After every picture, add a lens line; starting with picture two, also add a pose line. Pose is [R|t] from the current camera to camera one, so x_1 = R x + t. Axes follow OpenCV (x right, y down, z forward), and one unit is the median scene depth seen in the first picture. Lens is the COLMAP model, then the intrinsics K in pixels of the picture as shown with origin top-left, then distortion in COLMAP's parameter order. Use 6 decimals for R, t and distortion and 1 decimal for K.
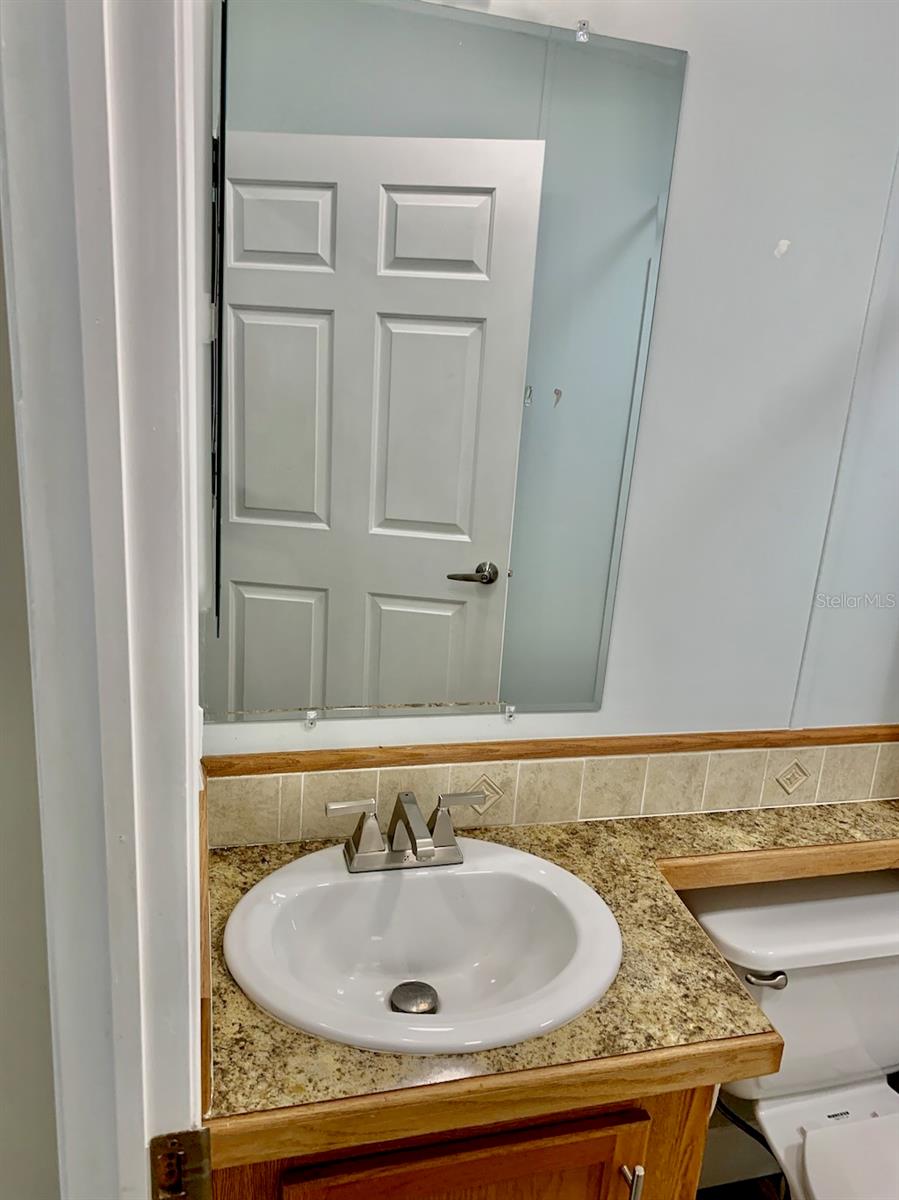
lens RADIAL K [[905.2, 0, 455.2], [0, 905.2, 614.9], [0, 0, 1]] dist [-0.009601, -0.007013]
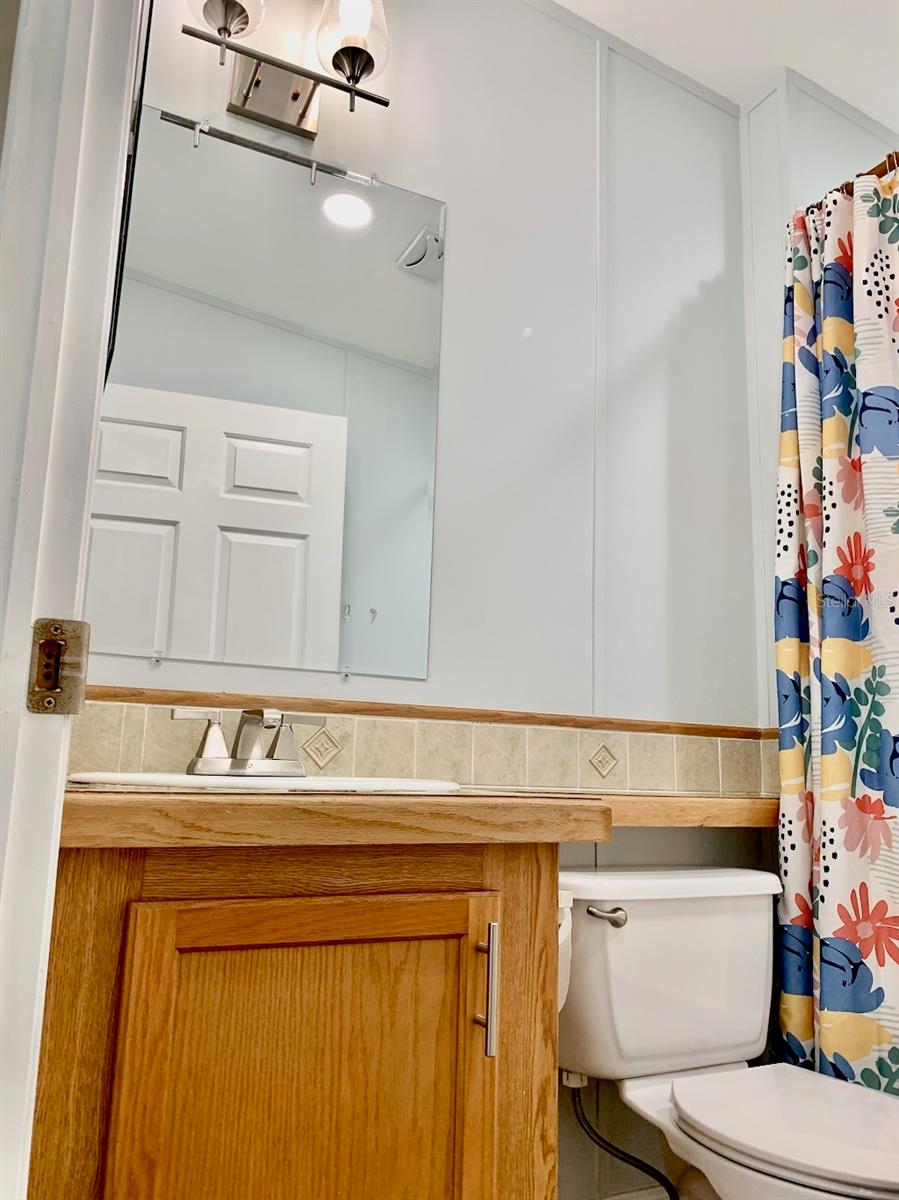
lens RADIAL K [[907.3, 0, 451.0], [0, 907.3, 595.6], [0, 0, 1]] dist [0.002284, -0.009184]
pose [[0.980538, -0.005479, 0.196251, -0.030728], [0.090717, 0.899145, -0.428146, 0.548635], [-0.174113, 0.437617, 0.882143, -0.037570]]
